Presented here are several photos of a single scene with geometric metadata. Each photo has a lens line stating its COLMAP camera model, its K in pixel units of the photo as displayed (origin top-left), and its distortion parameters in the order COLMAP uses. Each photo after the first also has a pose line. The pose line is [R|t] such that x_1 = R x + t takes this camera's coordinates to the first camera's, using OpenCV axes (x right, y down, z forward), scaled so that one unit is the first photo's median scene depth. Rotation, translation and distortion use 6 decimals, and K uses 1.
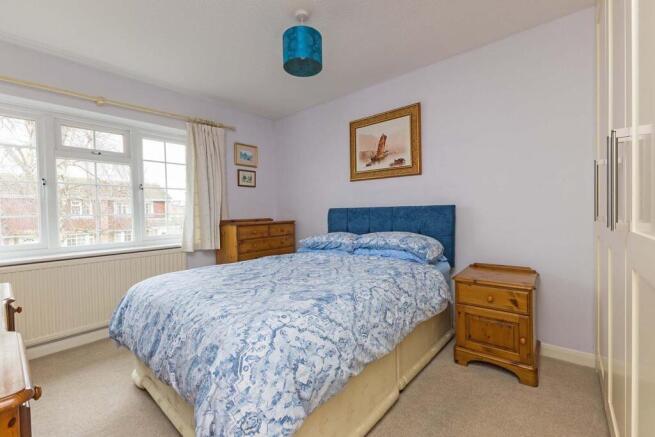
lens RADIAL K [[285.0, 0, 307.2], [0, 285.0, 229.1], [0, 0, 1]] dist [-0.001521, -0.000406]
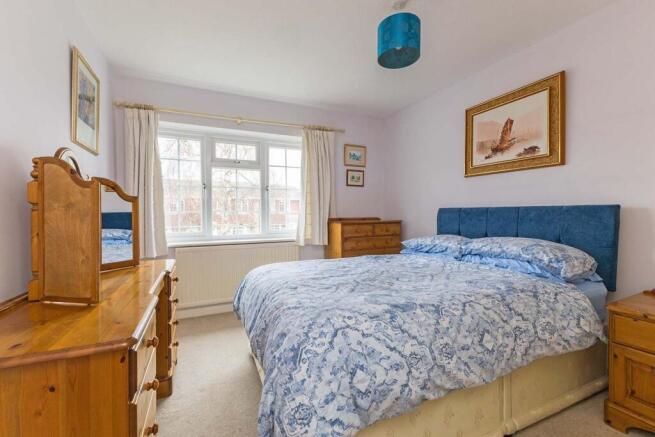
lens RADIAL K [[276.2, 0, 305.7], [0, 276.2, 227.8], [0, 0, 1]] dist [0.002391, -0.000517]
pose [[0.908454, 0.039320, -0.416132, 0.100791], [-0.038480, 0.999205, 0.010410, -0.004195], [0.416210, 0.006556, 0.909245, 0.042041]]
